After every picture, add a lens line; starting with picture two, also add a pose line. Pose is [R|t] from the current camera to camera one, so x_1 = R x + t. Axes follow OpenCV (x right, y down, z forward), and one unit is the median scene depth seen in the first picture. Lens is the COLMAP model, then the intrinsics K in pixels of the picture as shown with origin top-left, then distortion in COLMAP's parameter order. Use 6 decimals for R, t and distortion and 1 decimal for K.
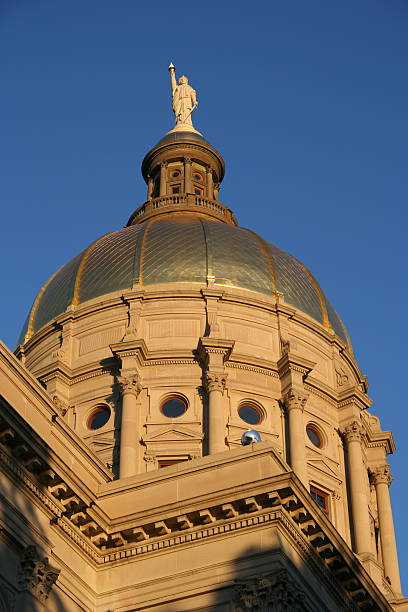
lens RADIAL K [[1485.5, 0, 204.0], [0, 1485.5, 306.0], [0, 0, 1]] dist [0.048026, 0.235800]
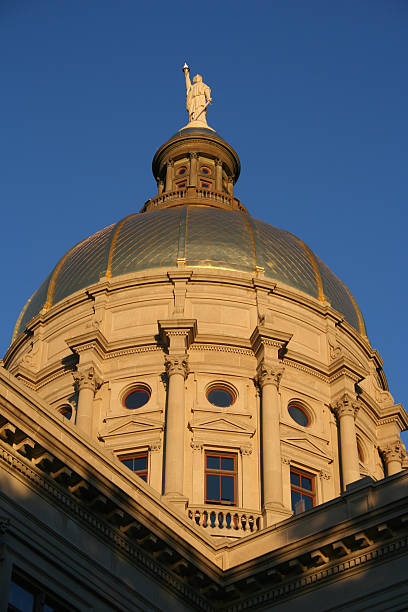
lens RADIAL K [[1485.5, 0, 204.0], [0, 1485.5, 306.0], [0, 0, 1]] dist [0.048026, 0.235800]
pose [[0.979039, -0.125145, -0.160690, 0.167912], [0.116391, 0.991215, -0.062816, 0.070836], [0.167140, 0.042796, 0.985004, 0.092565]]
